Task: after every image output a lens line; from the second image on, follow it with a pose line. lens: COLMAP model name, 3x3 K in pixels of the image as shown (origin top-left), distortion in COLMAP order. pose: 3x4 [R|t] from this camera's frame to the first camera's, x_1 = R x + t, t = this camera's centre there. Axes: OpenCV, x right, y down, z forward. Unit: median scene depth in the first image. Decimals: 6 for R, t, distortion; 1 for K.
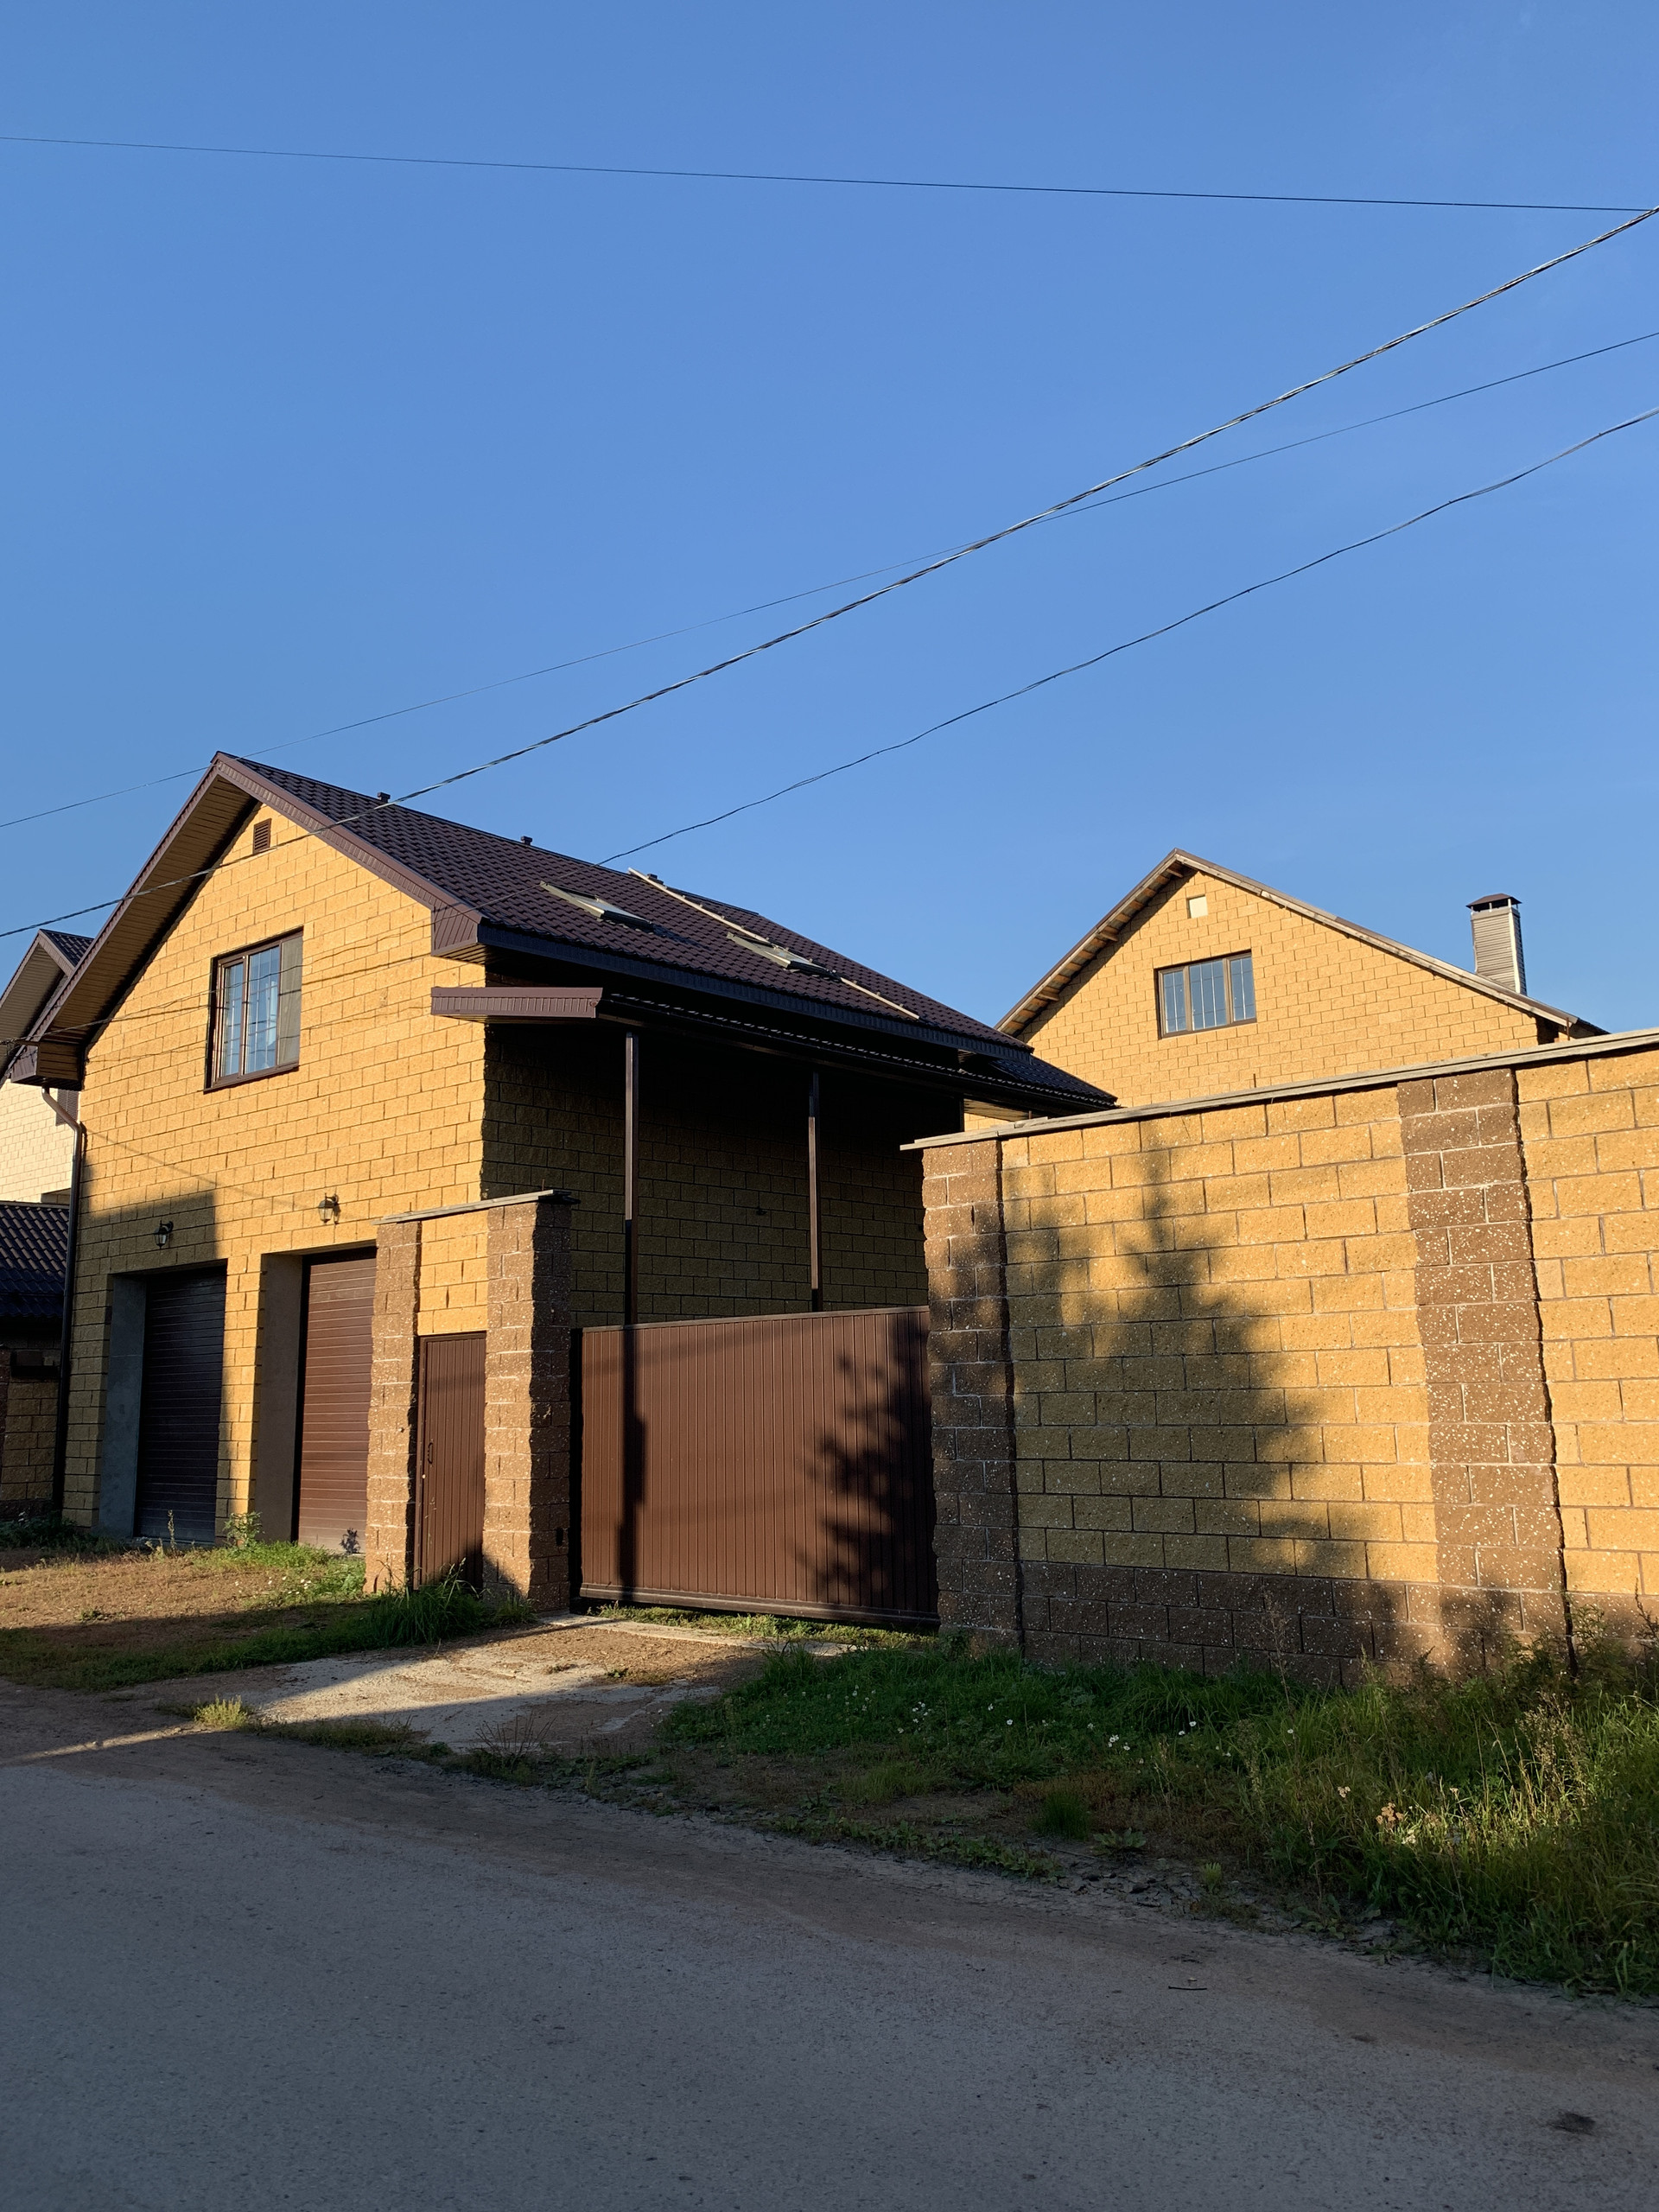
lens RADIAL K [[1700.6, 0, 816.1], [0, 1700.6, 1096.2], [0, 0, 1]] dist [0.019171, -0.009287]
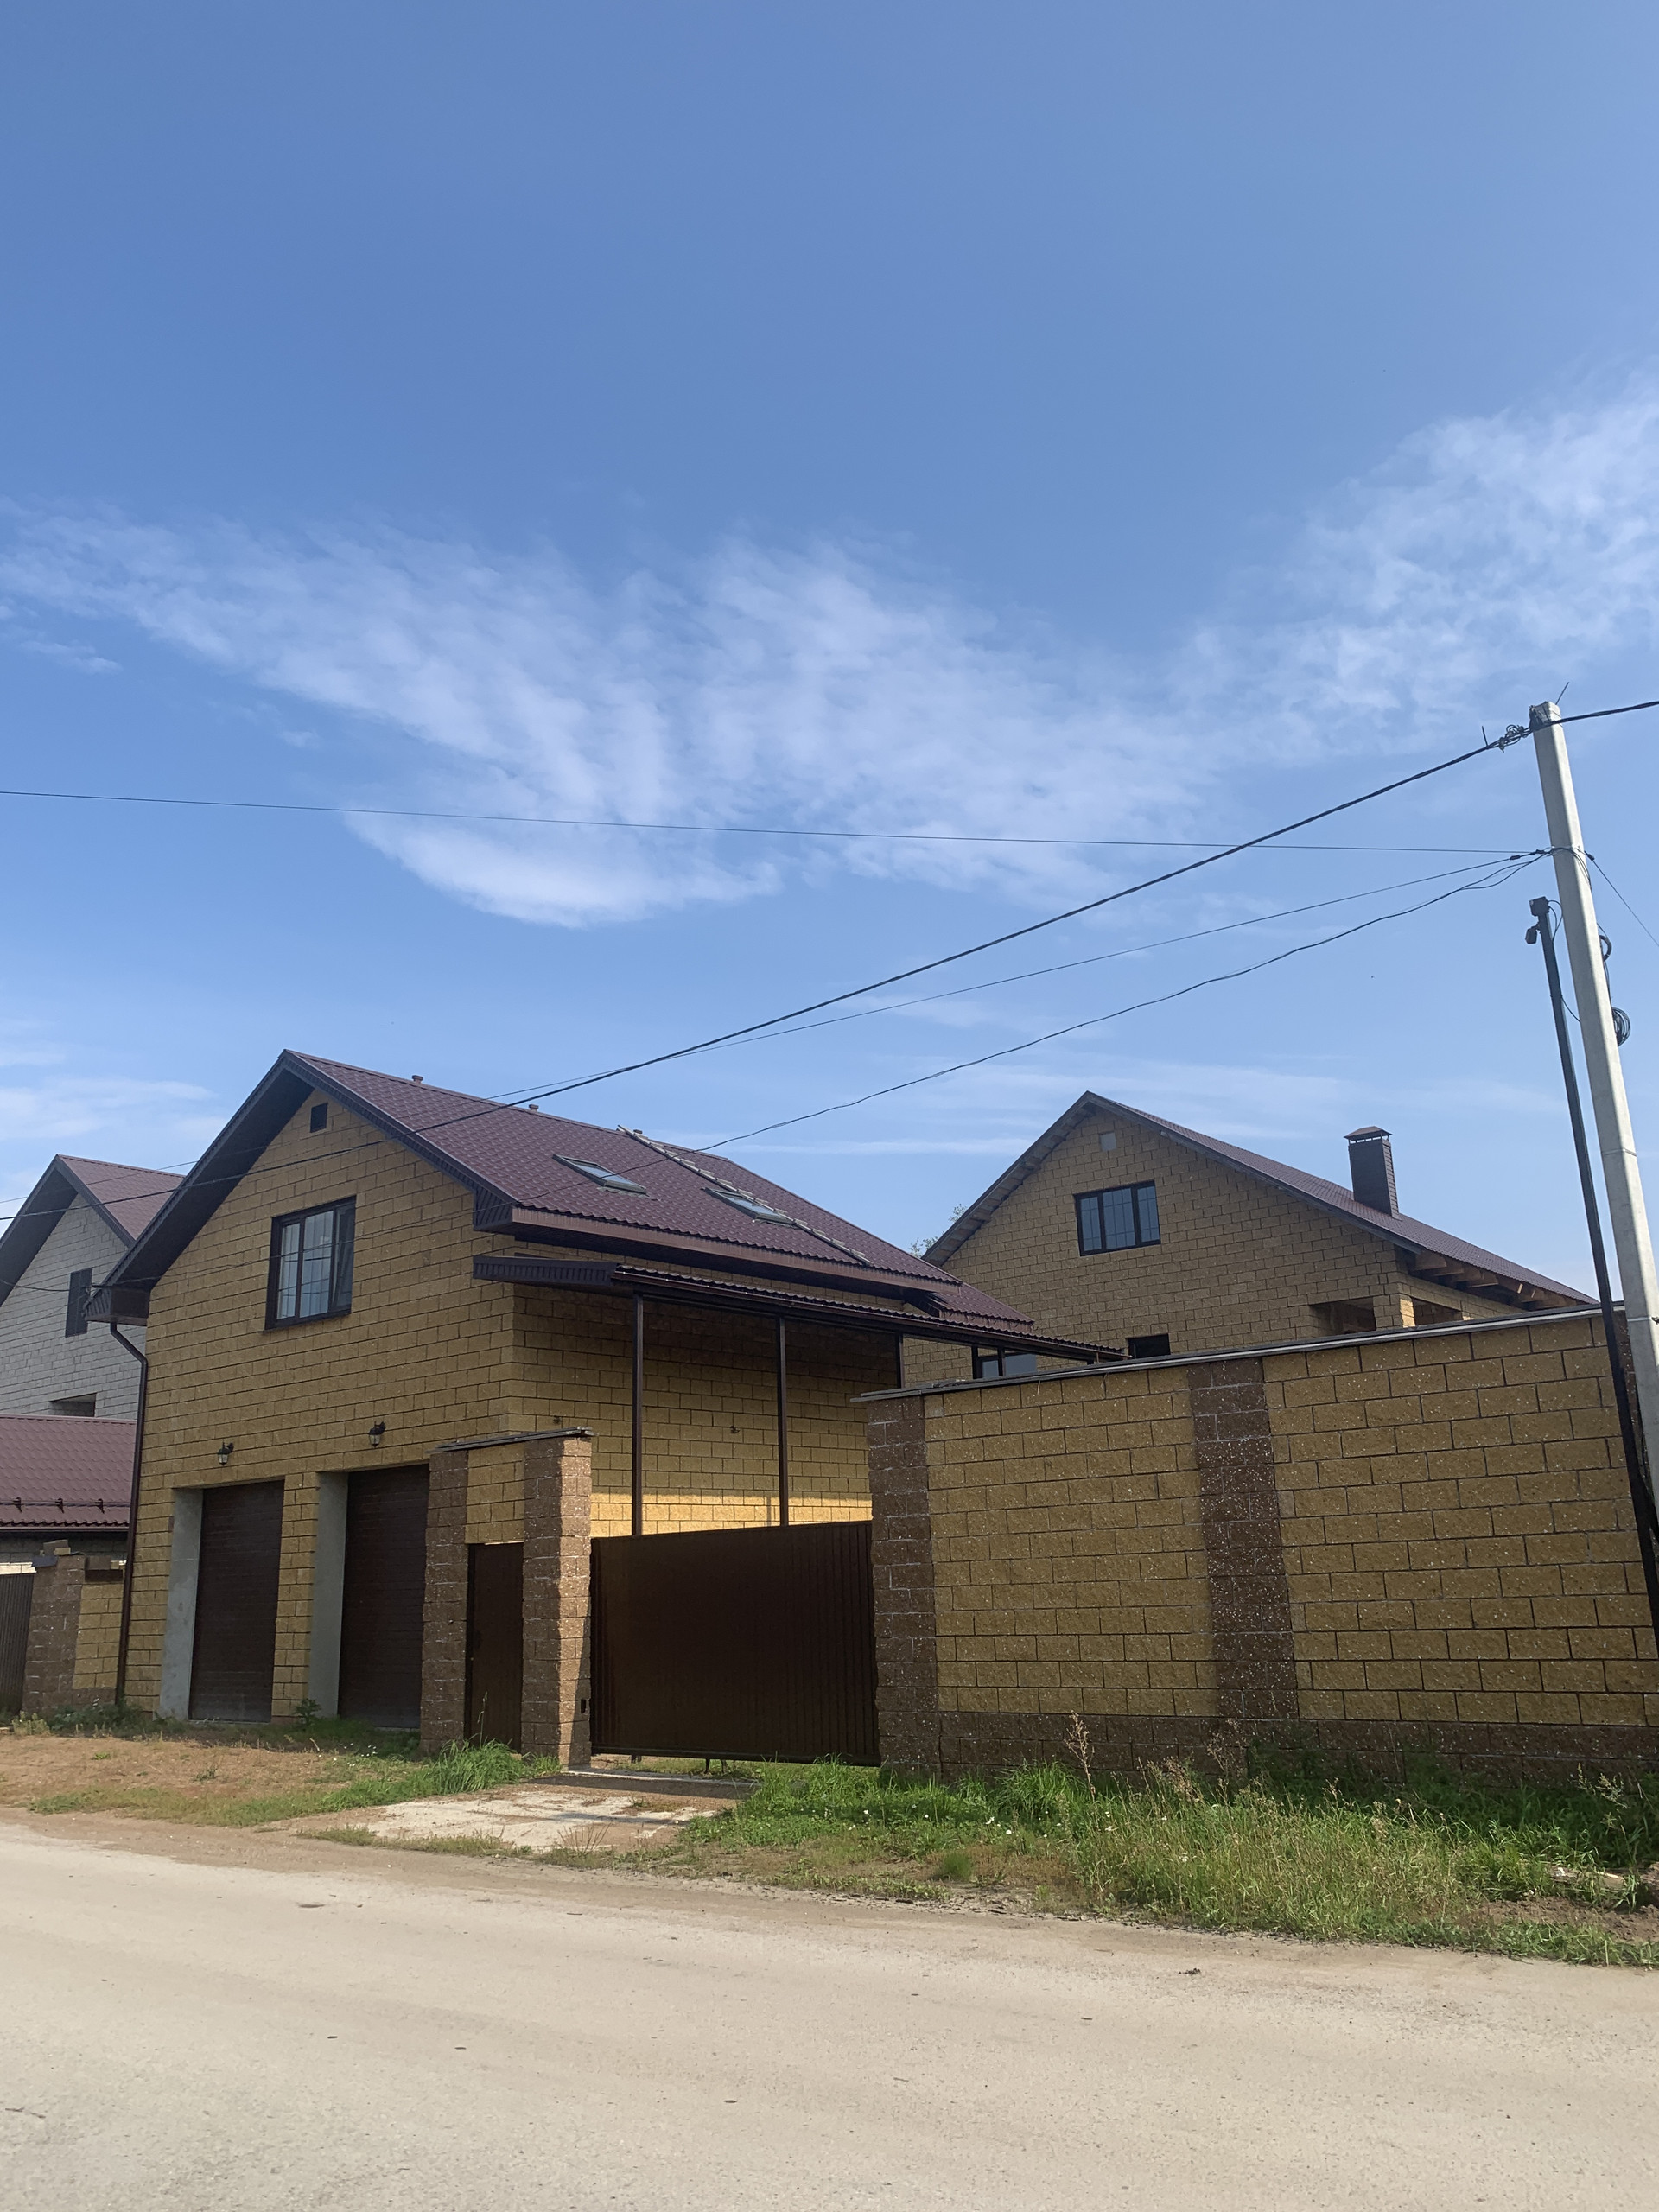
lens RADIAL K [[1700.6, 0, 836.5], [0, 1700.6, 1114.8], [0, 0, 1]] dist [0.019171, -0.009287]
pose [[0.999185, -0.004633, 0.040099, -0.008224], [0.008256, 0.995848, -0.090660, -0.045495], [-0.039513, 0.090917, 0.995074, -0.226173]]
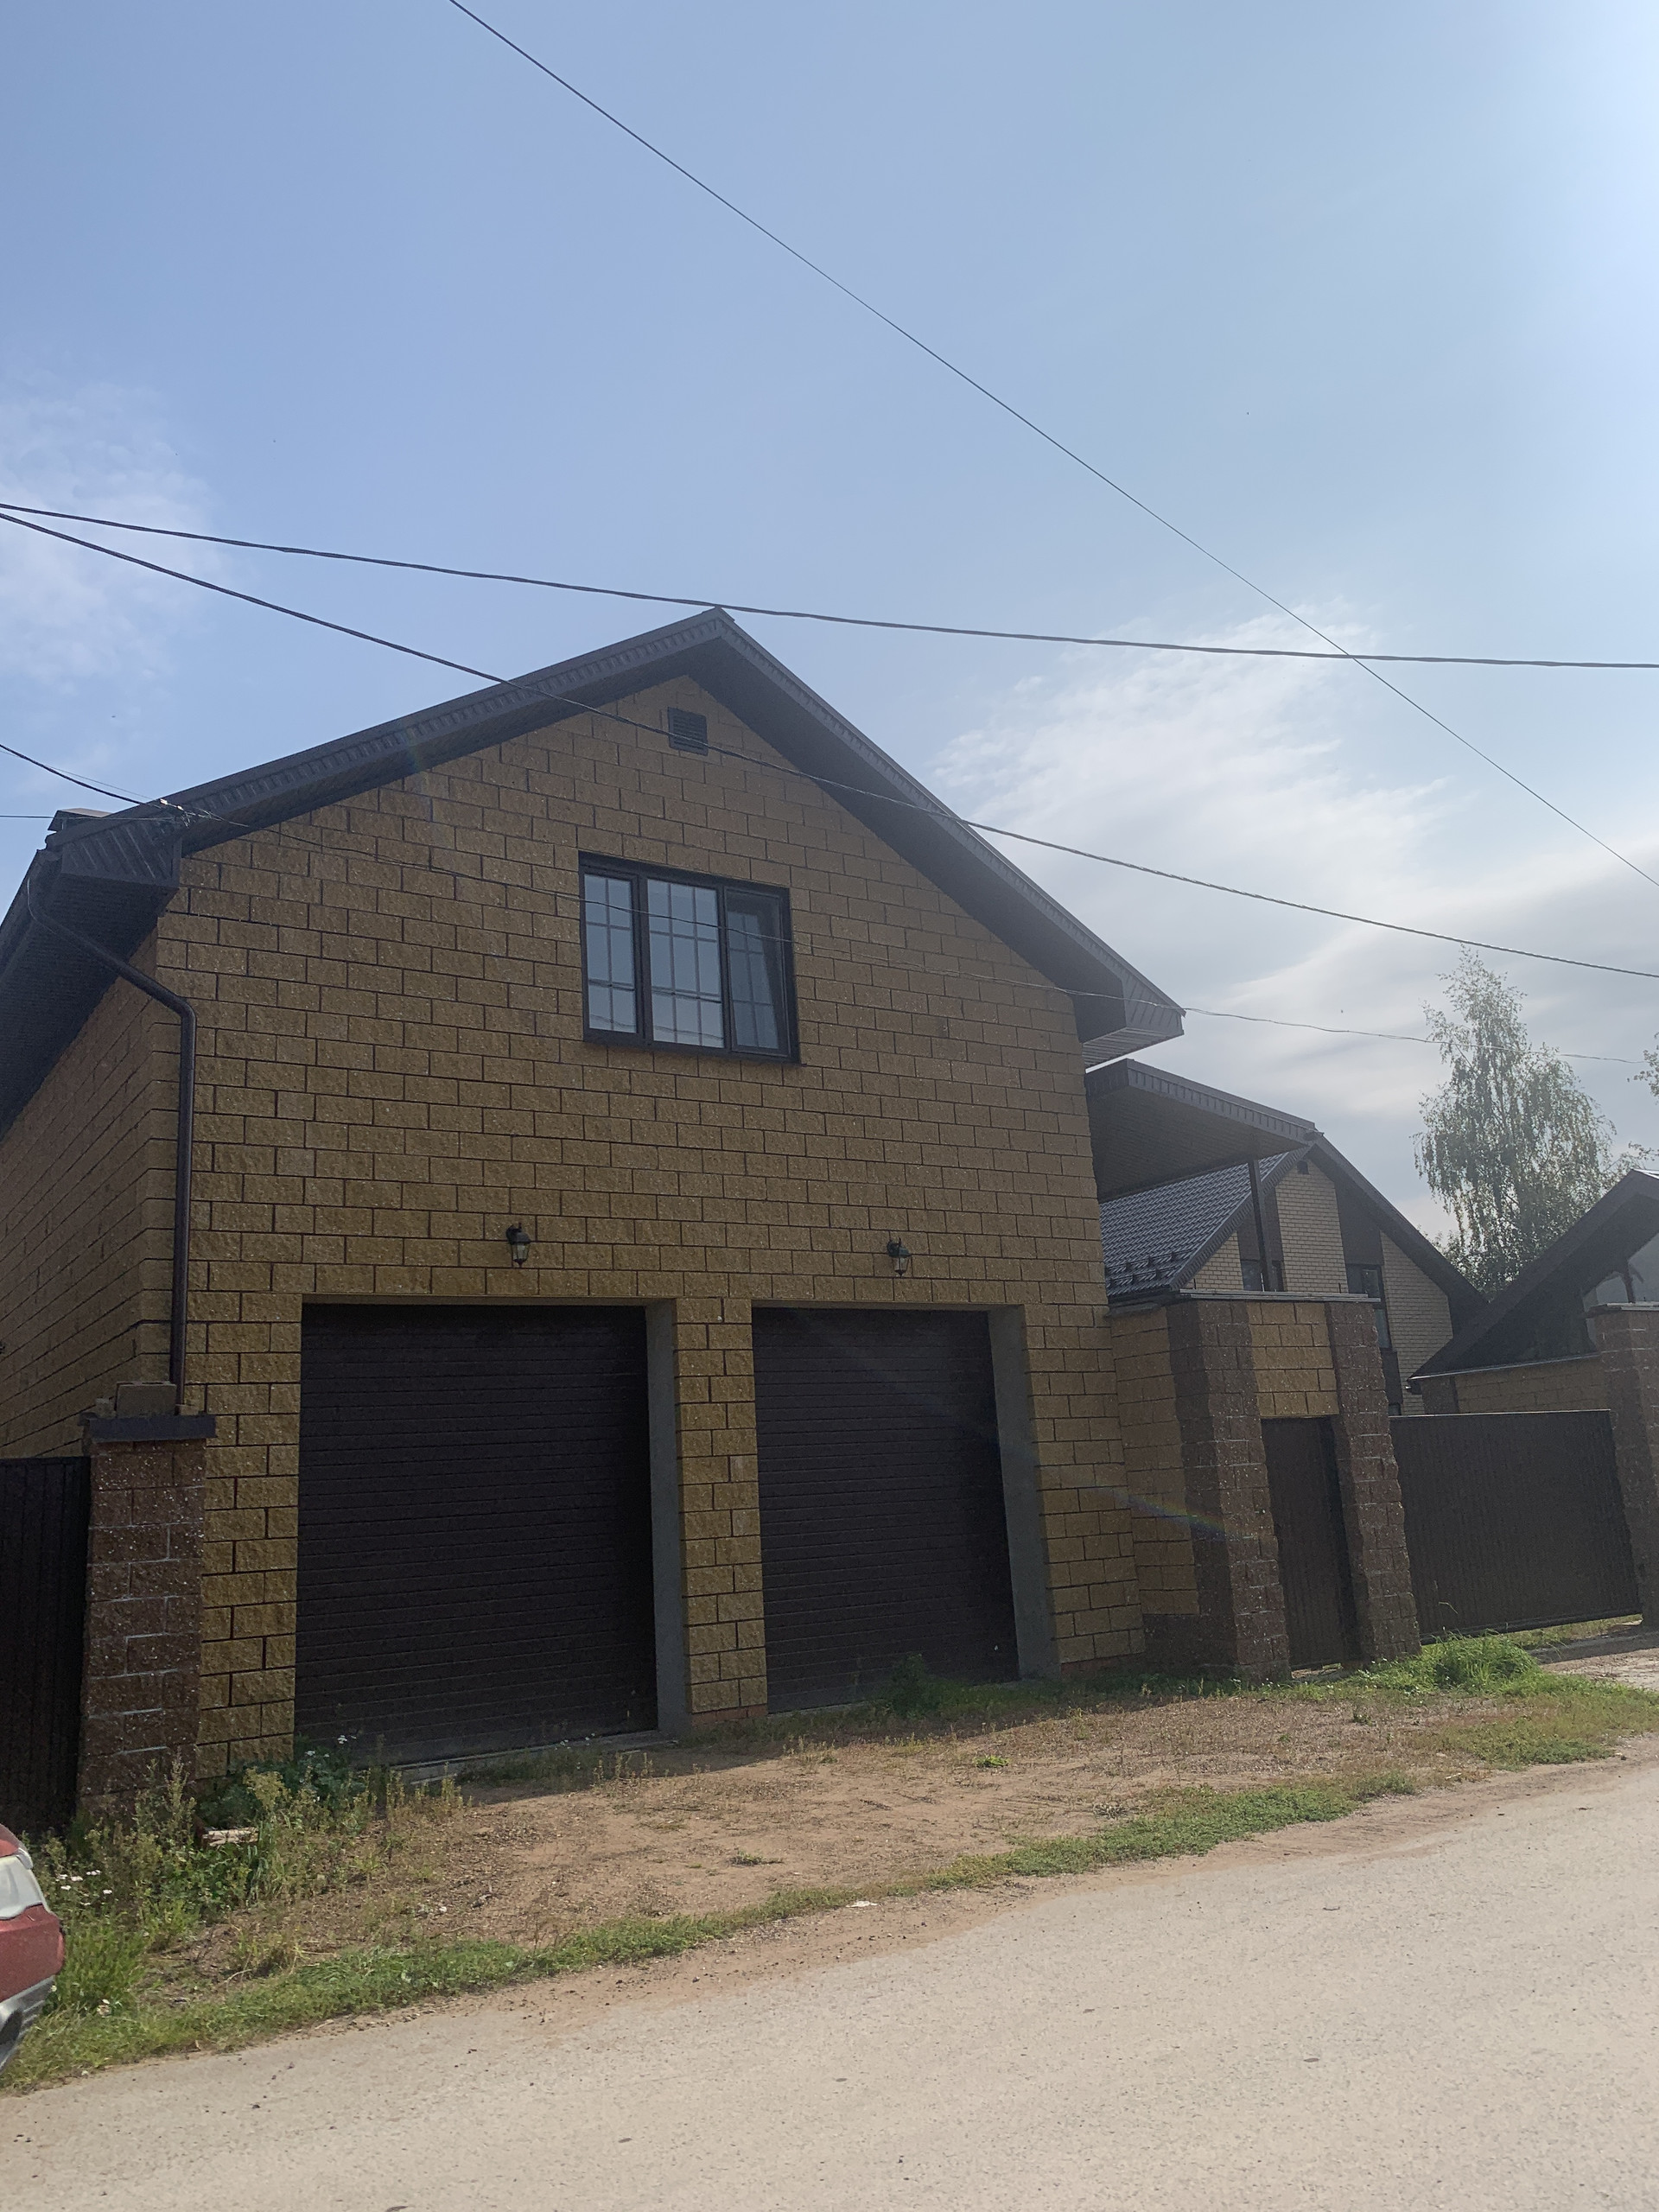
lens RADIAL K [[1700.6, 0, 775.4], [0, 1700.6, 1059.4], [0, 0, 1]] dist [0.019171, -0.009287]
pose [[0.261310, 0.234261, 0.936397, -1.046771], [-0.127283, 0.969994, -0.207147, 0.144329], [-0.956826, -0.065058, 0.283287, 0.796773]]
